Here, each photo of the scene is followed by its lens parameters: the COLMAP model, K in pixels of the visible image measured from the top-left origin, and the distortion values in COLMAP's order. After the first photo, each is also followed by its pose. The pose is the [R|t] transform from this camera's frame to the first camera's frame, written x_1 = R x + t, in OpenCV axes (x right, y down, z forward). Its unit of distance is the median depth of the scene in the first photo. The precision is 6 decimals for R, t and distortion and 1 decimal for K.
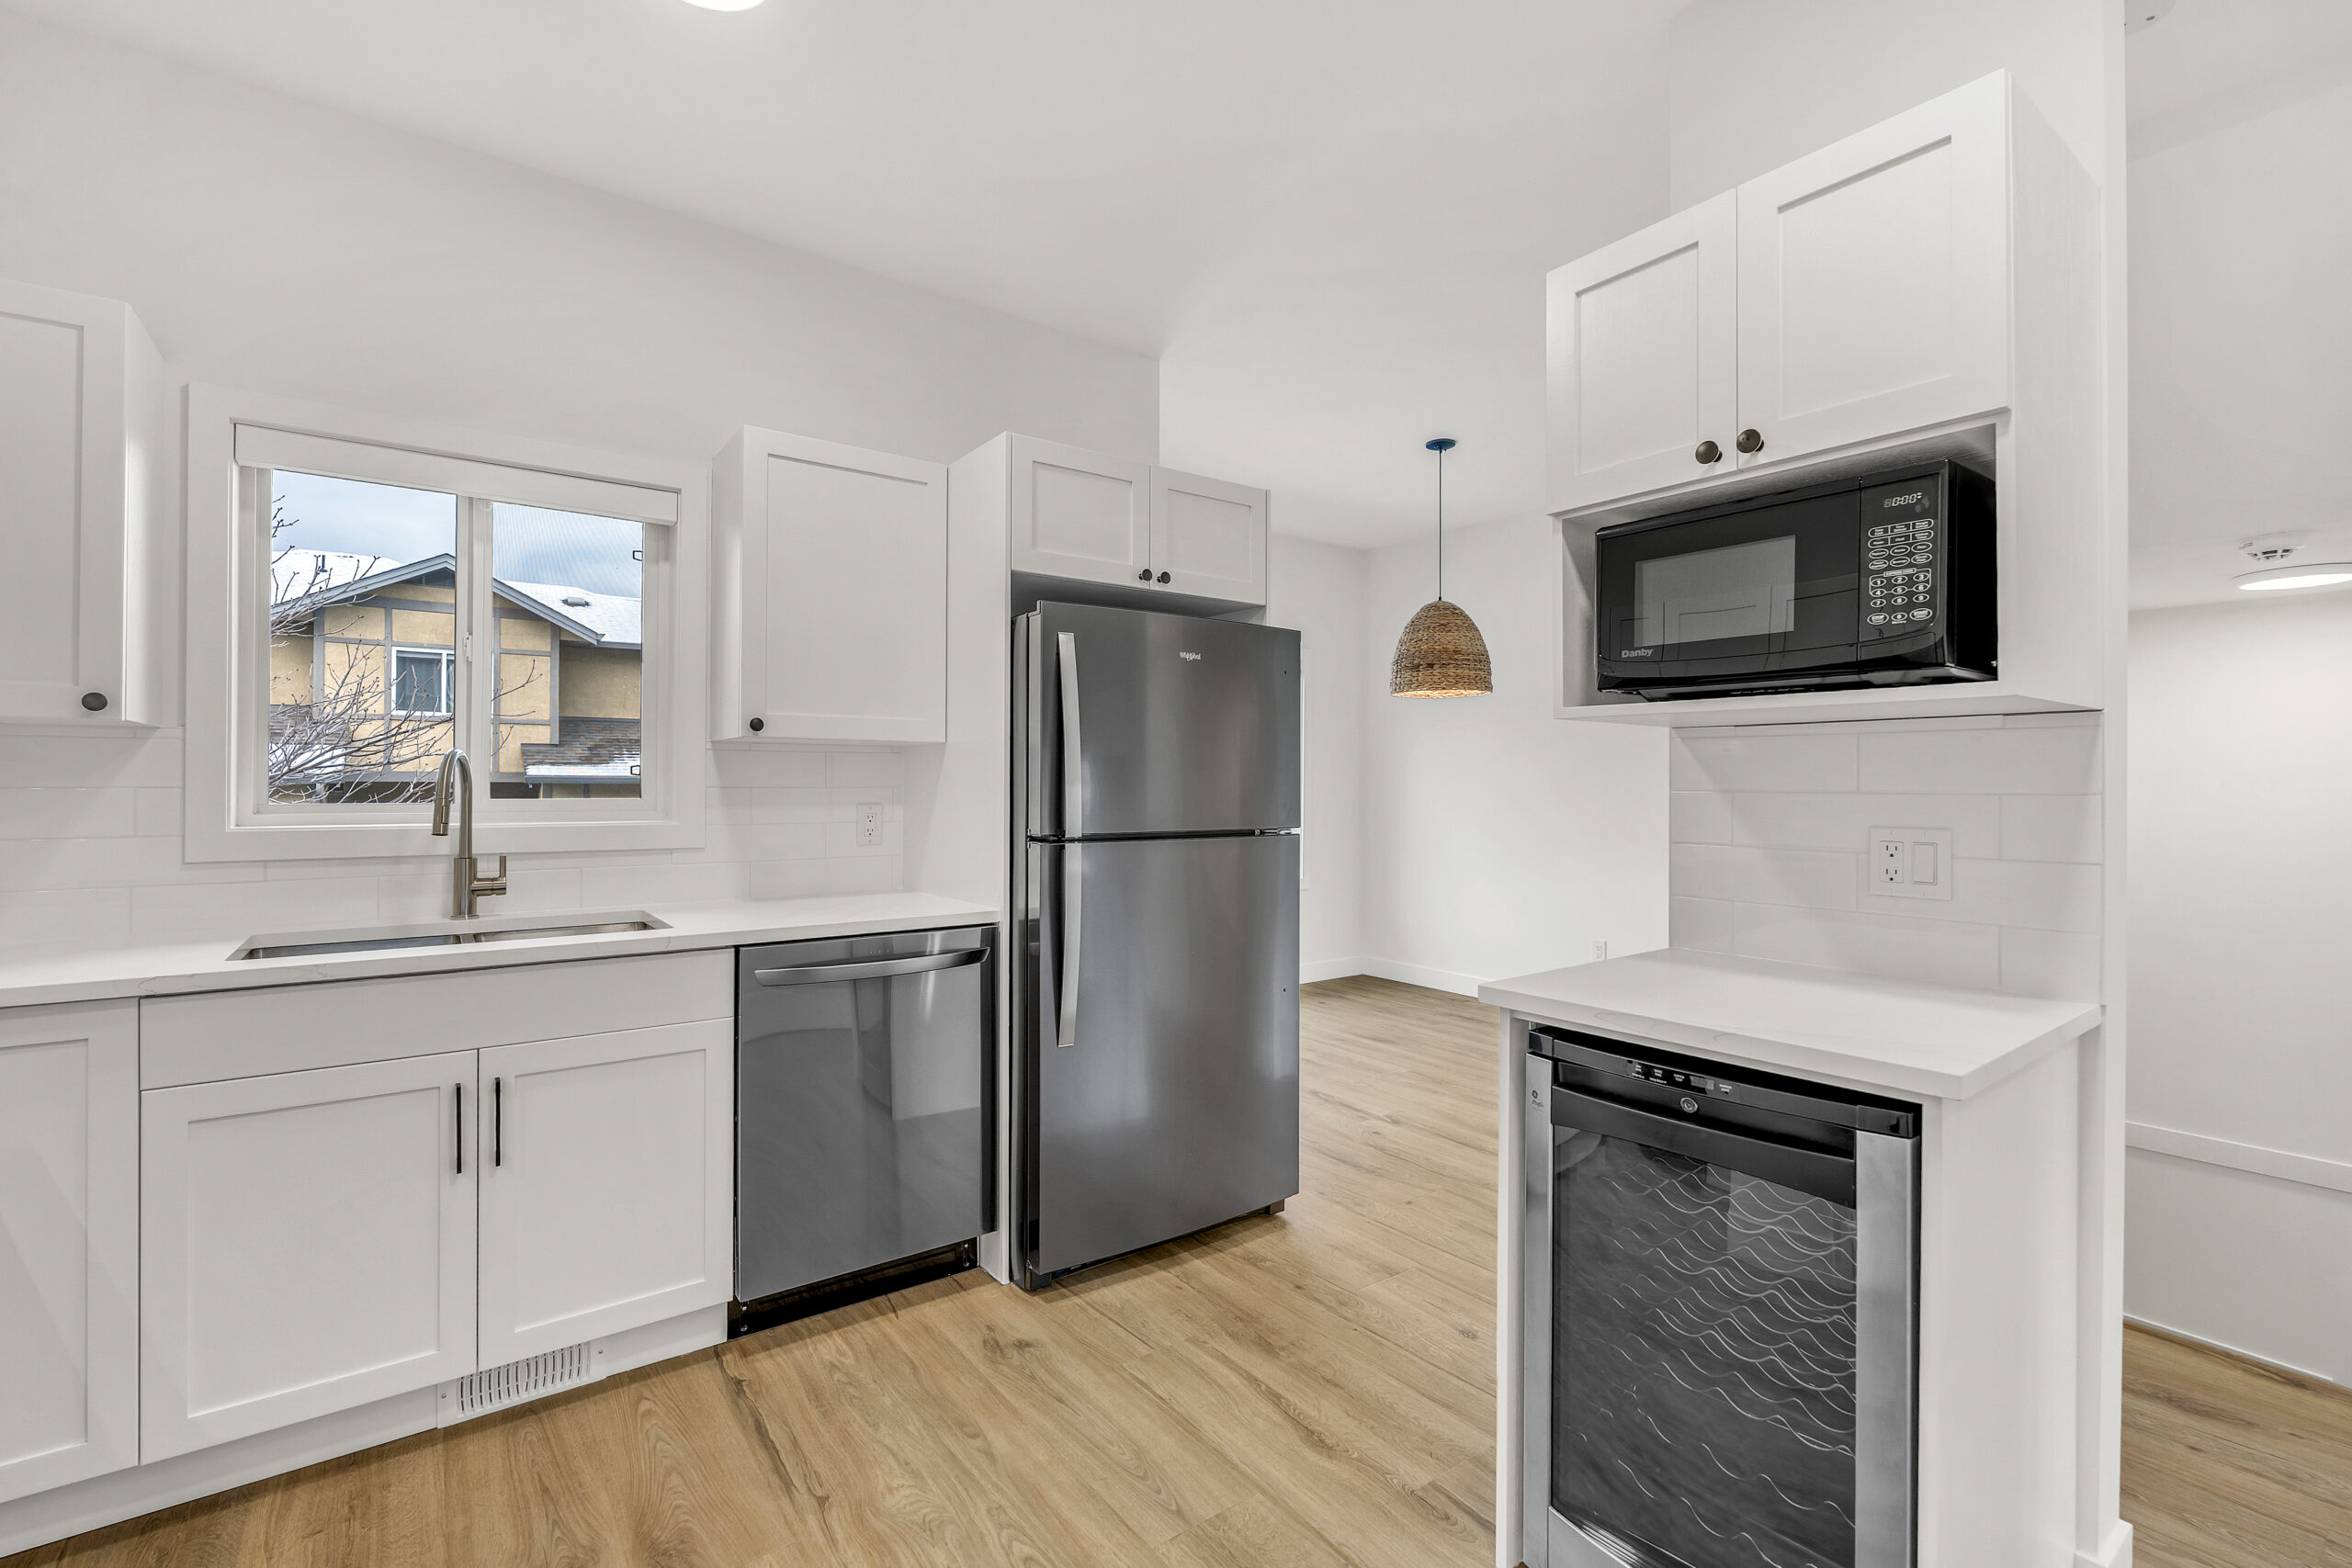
lens RADIAL K [[1037.3, 0, 1185.6], [0, 1037.3, 776.4], [0, 0, 1]] dist [-0.007366, 0.000921]
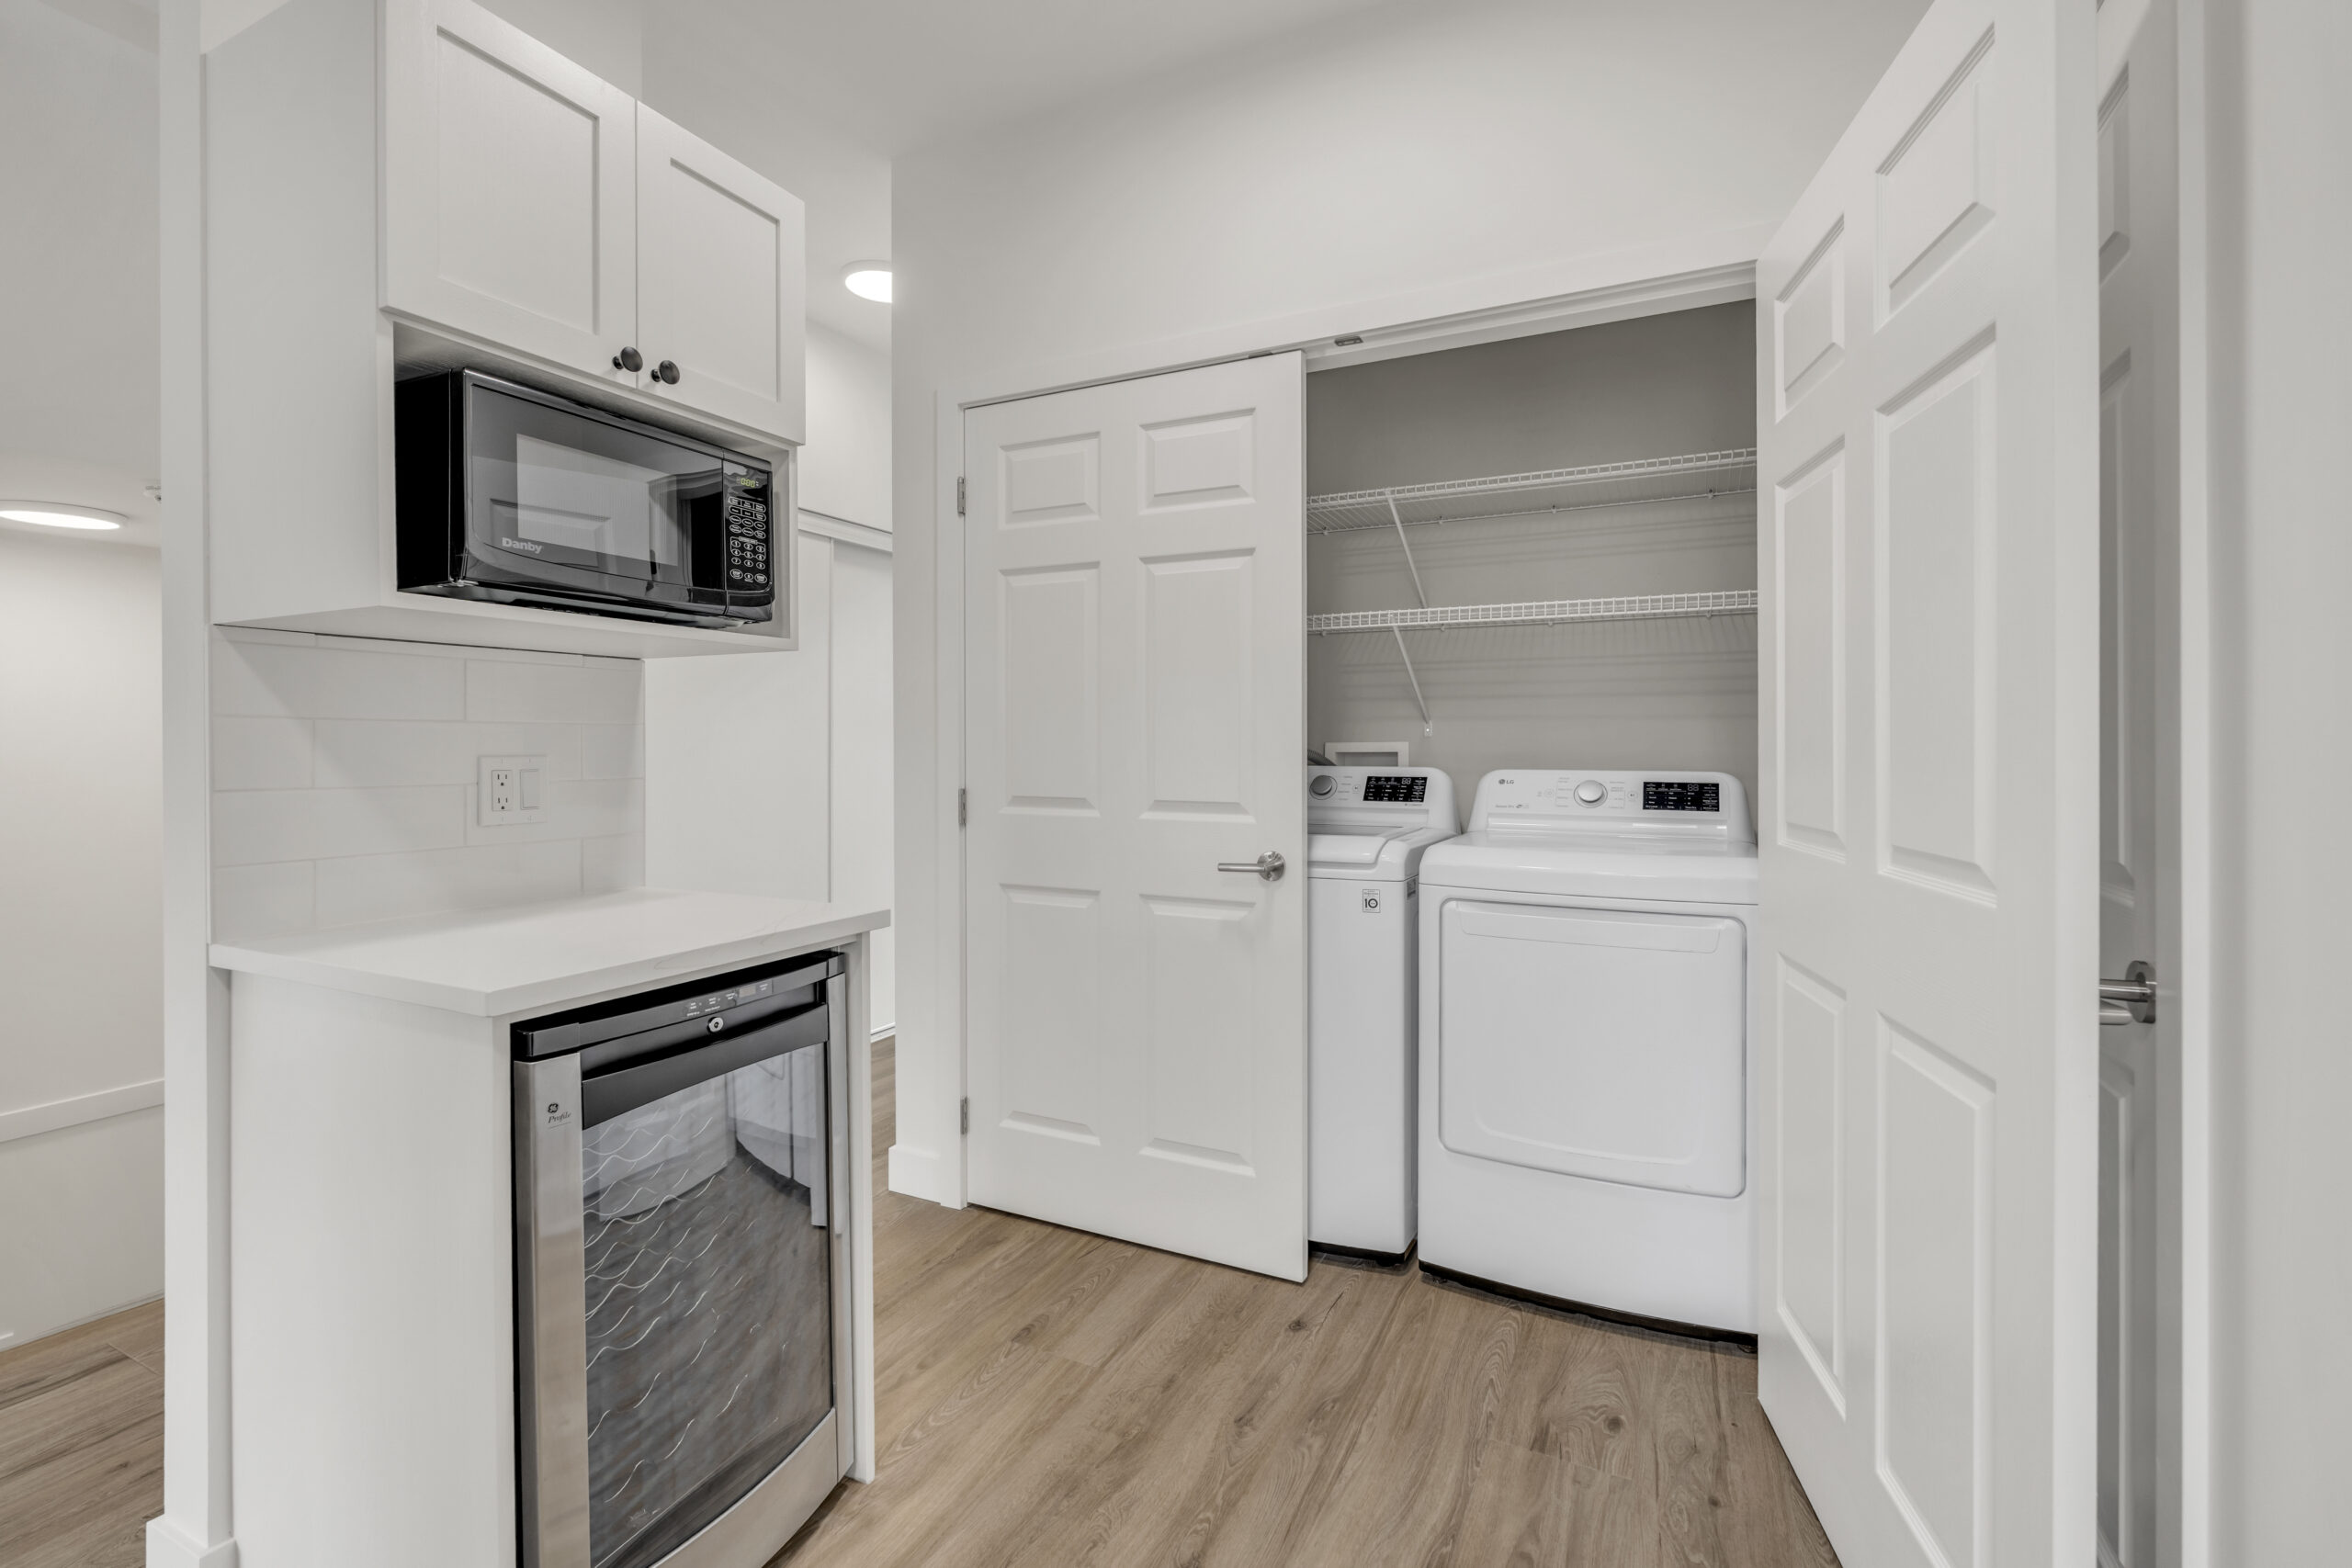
lens RADIAL K [[1037.3, 0, 1171.8], [0, 1037.3, 742.7], [0, 0, 1]] dist [-0.007366, 0.000921]
pose [[-0.442208, -0.002206, 0.896910, -0.578982], [-0.007007, 0.999975, -0.000996, 0.037452], [-0.896885, -0.006725, -0.442212, 0.985627]]
